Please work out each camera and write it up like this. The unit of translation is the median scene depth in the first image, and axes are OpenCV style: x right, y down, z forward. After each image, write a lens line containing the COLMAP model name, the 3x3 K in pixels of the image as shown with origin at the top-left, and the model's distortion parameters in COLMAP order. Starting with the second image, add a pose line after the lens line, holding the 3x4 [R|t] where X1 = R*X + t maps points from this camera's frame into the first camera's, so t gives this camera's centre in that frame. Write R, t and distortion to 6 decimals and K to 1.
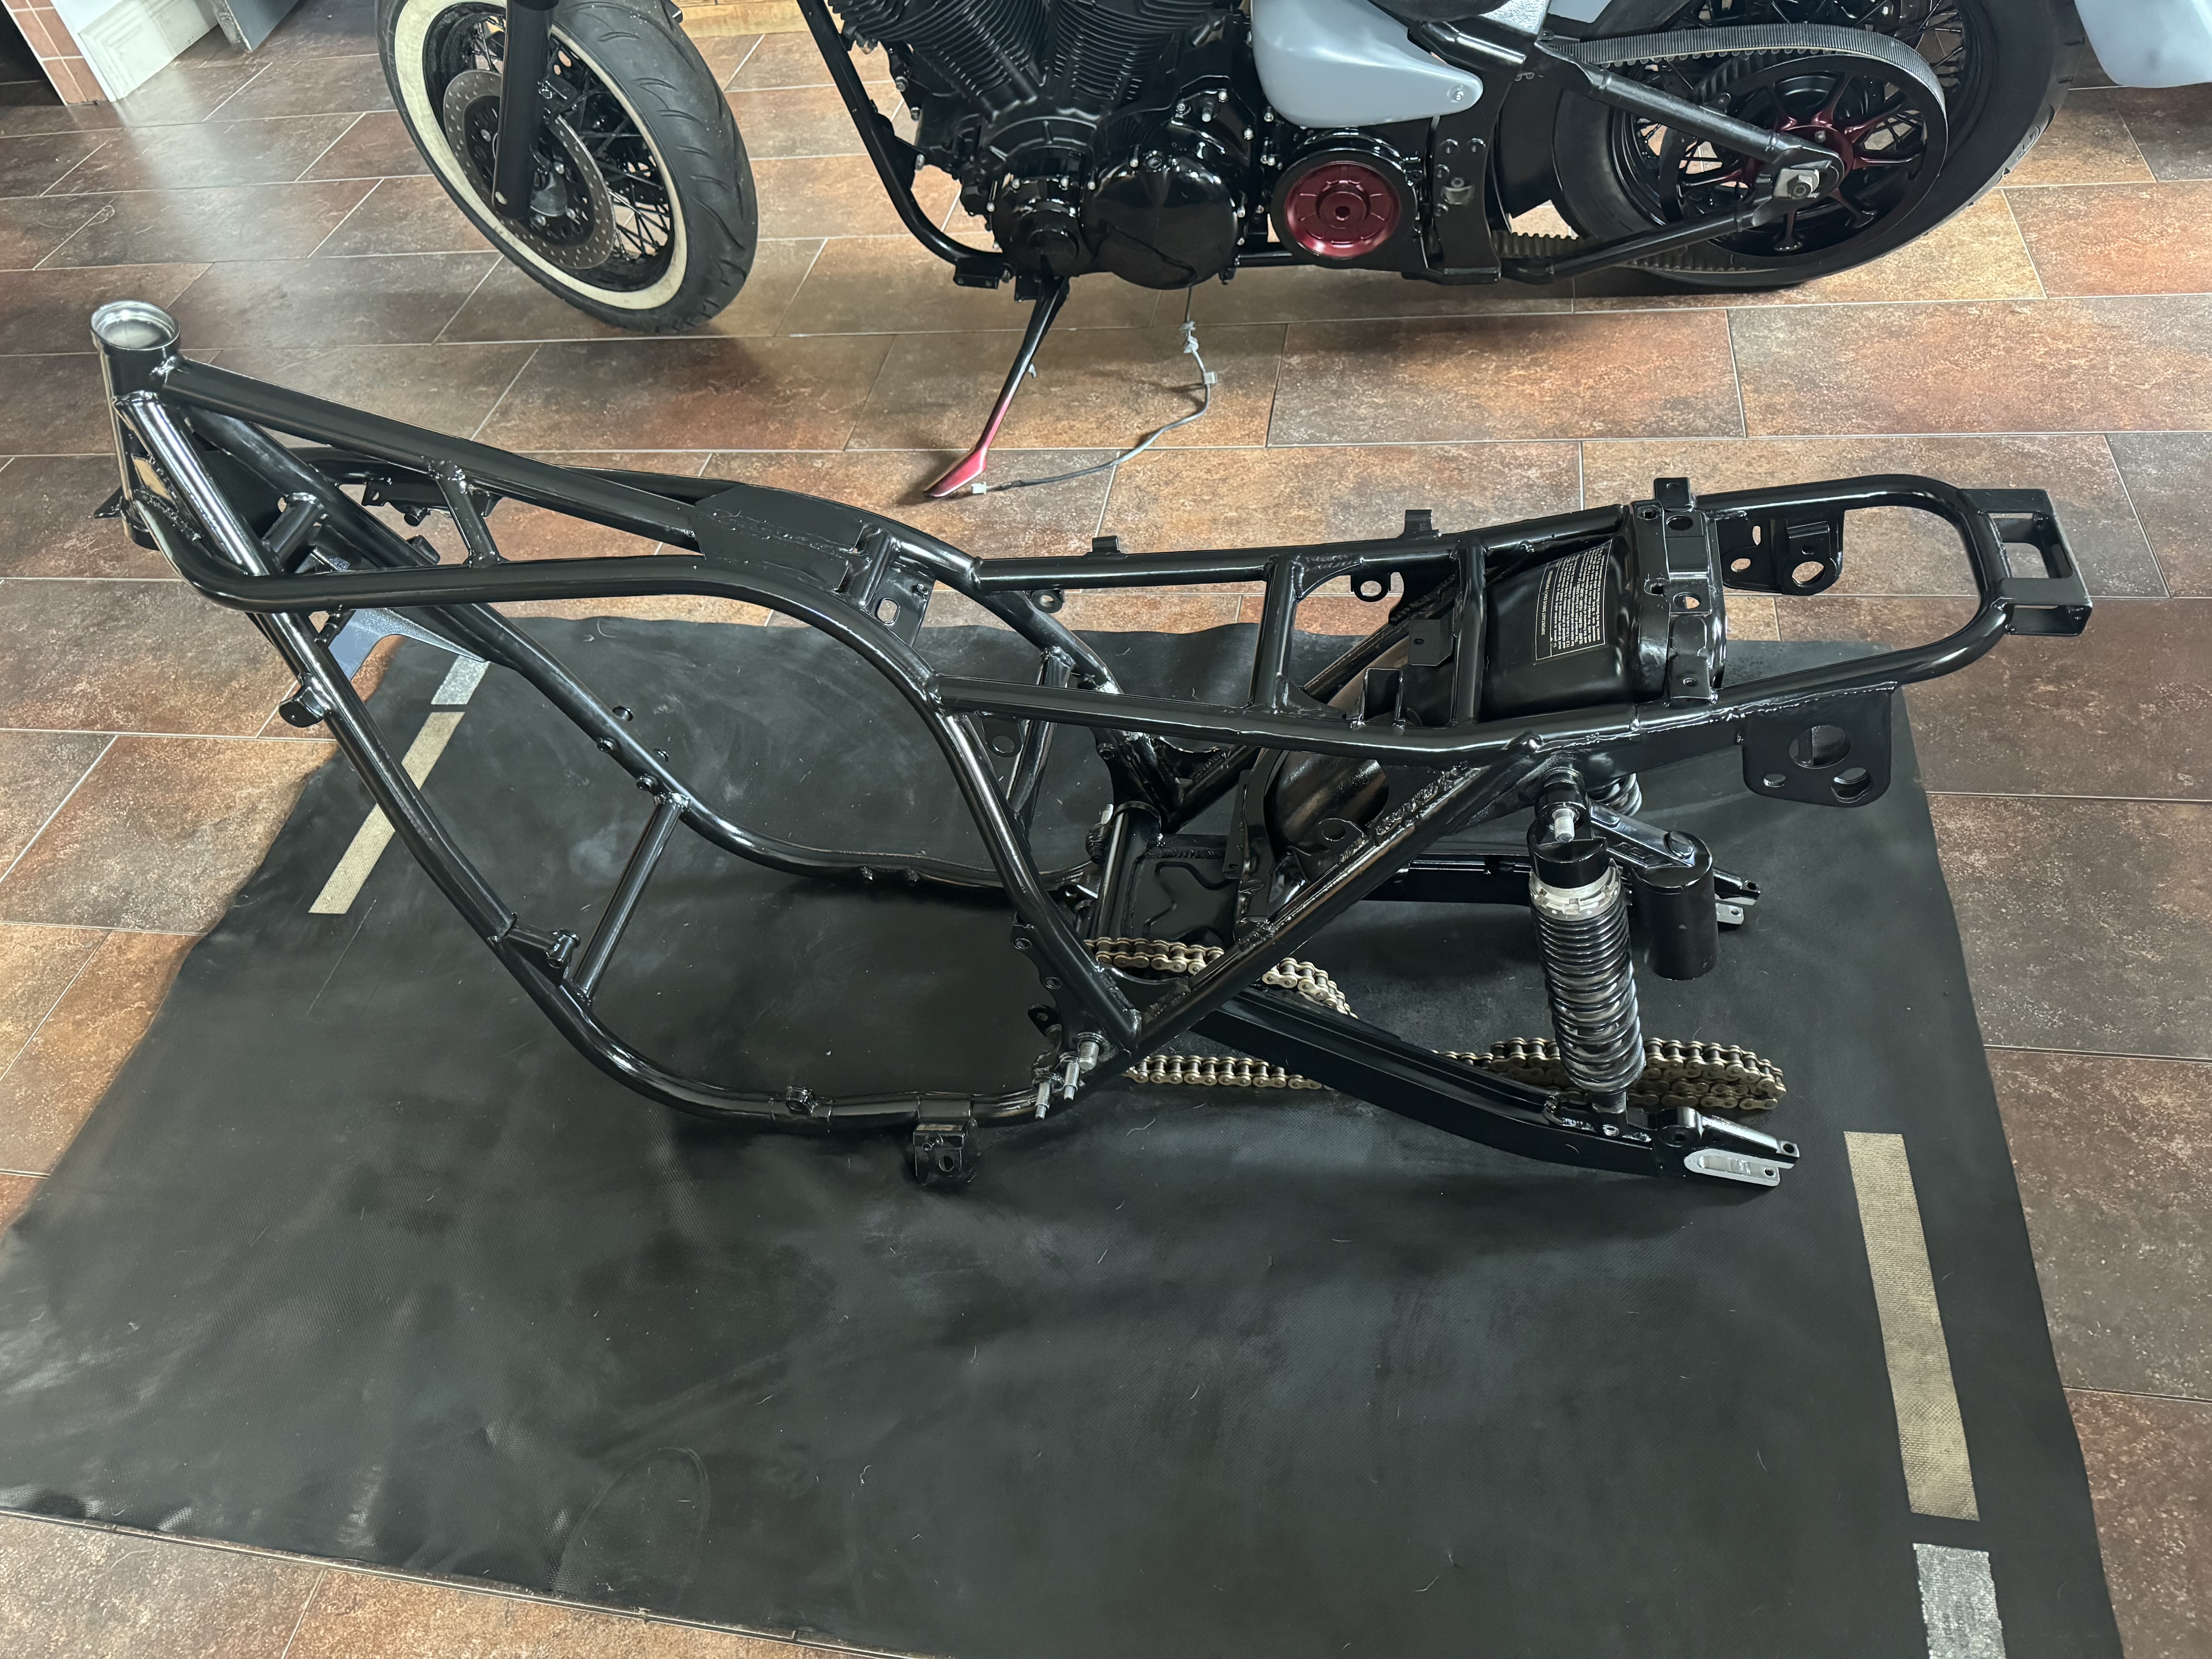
lens RADIAL K [[1549.5, 0, 1106.0], [0, 1549.5, 829.5], [0, 0, 1]] dist [0.002035, -0.000361]
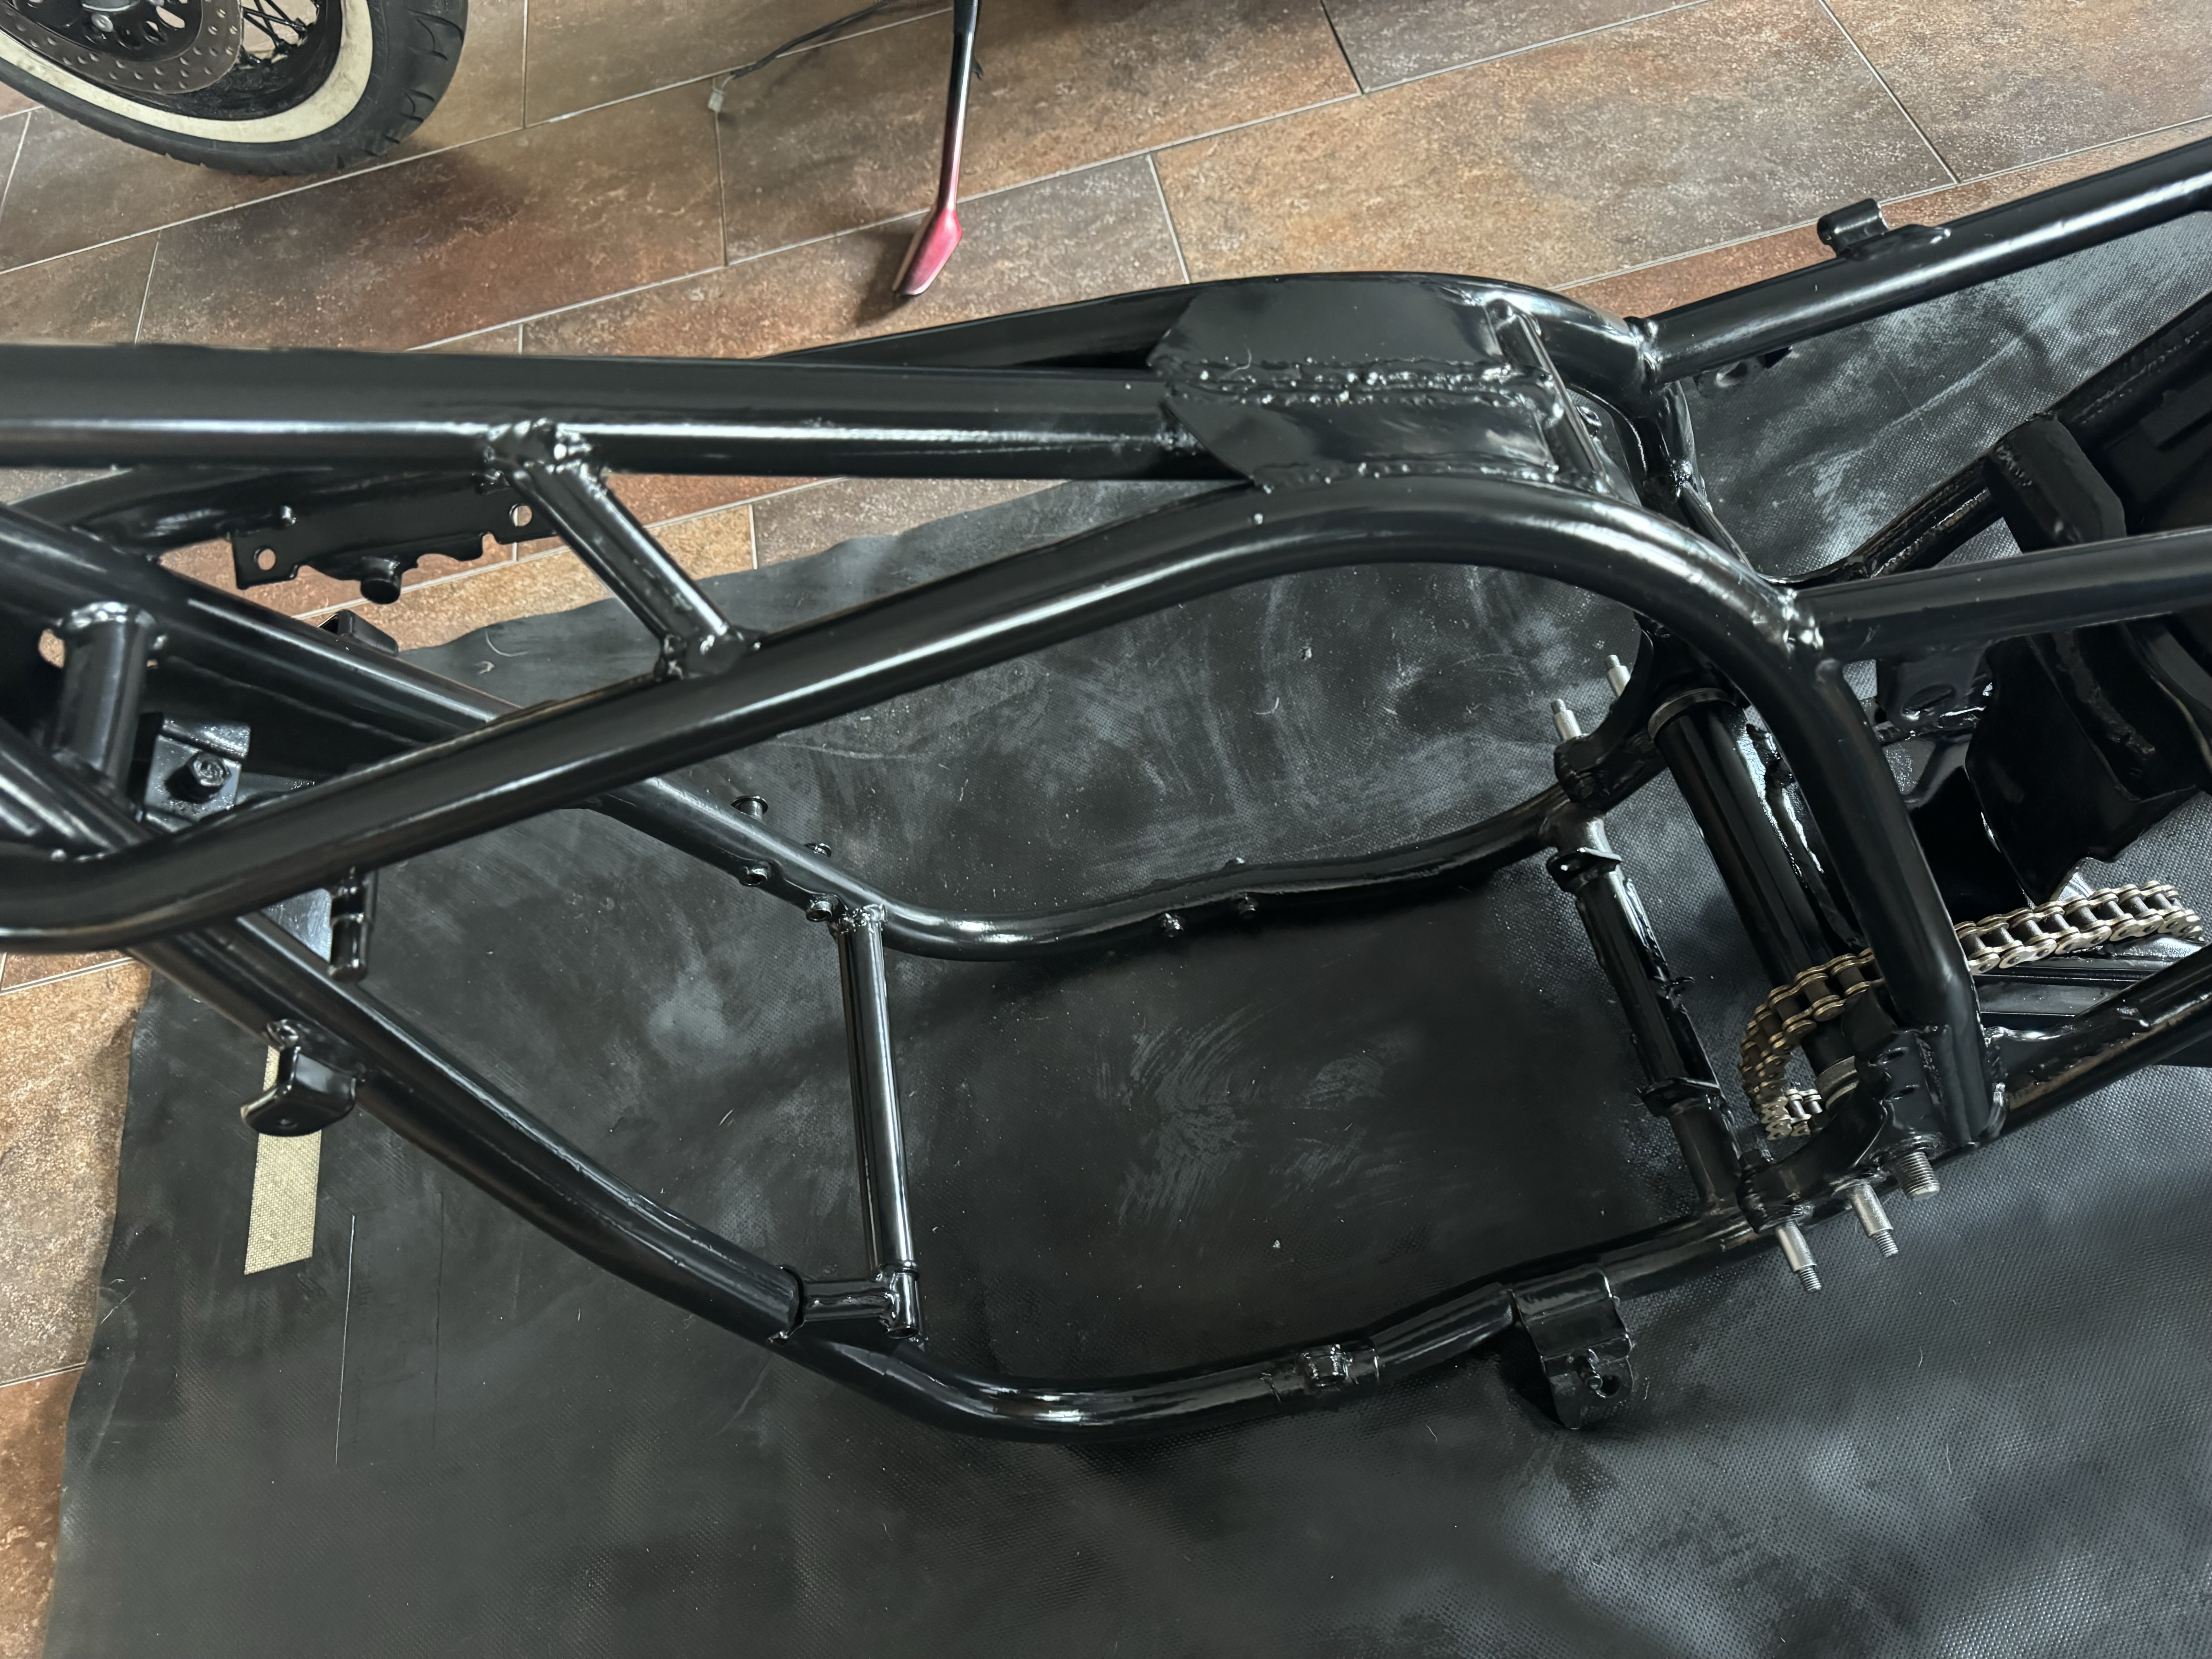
lens RADIAL K [[1588.5, 0, 1106.0], [0, 1588.5, 829.5], [0, 0, 1]] dist [-0.039332, 0.036625]
pose [[0.939910, -0.309066, 0.145077, -0.249219], [0.285261, 0.944364, 0.163718, -0.110161], [-0.187605, -0.112496, 0.975781, 0.388520]]
